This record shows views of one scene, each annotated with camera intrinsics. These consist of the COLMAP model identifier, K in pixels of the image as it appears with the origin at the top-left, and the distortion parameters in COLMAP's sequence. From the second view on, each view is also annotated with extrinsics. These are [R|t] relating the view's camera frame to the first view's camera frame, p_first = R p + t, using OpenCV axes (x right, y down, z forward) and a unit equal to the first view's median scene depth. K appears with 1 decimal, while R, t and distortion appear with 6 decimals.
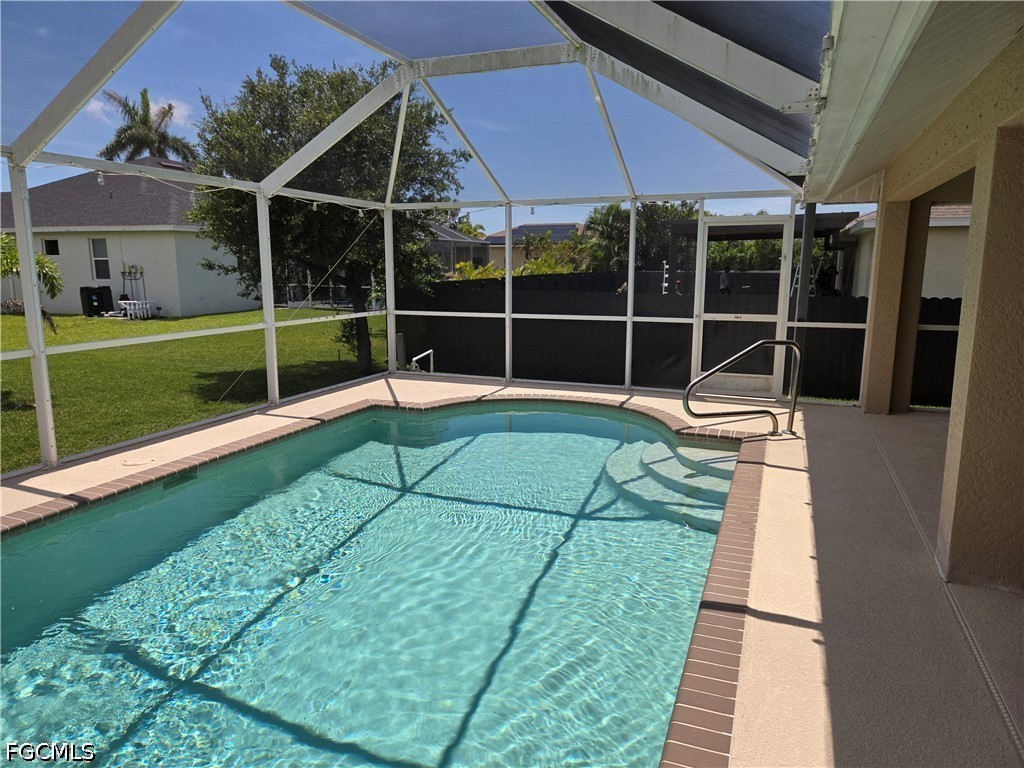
lens RADIAL K [[681.8, 0, 511.5], [0, 681.8, 387.0], [0, 0, 1]] dist [0.081430, -0.064160]
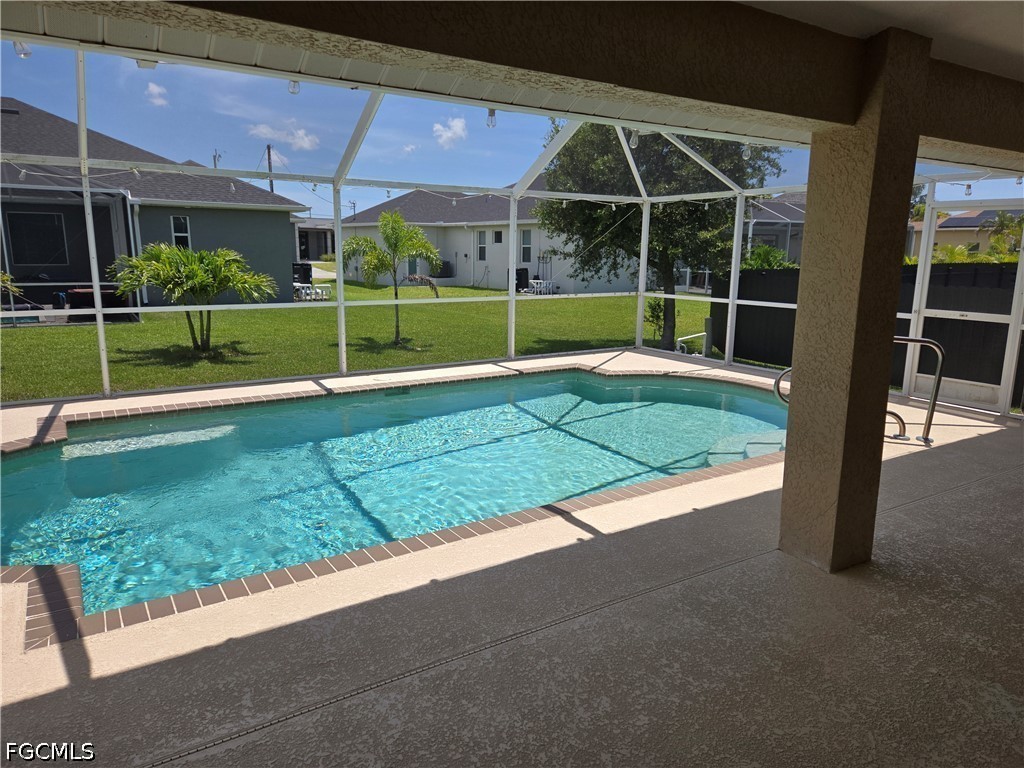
lens RADIAL K [[681.8, 0, 508.7], [0, 681.8, 386.6], [0, 0, 1]] dist [0.081430, -0.064160]
pose [[0.814645, 0.124927, -0.566345, 0.429719], [-0.114097, 0.991963, 0.054691, 0.007608], [0.568625, 0.020064, 0.822352, -0.068992]]
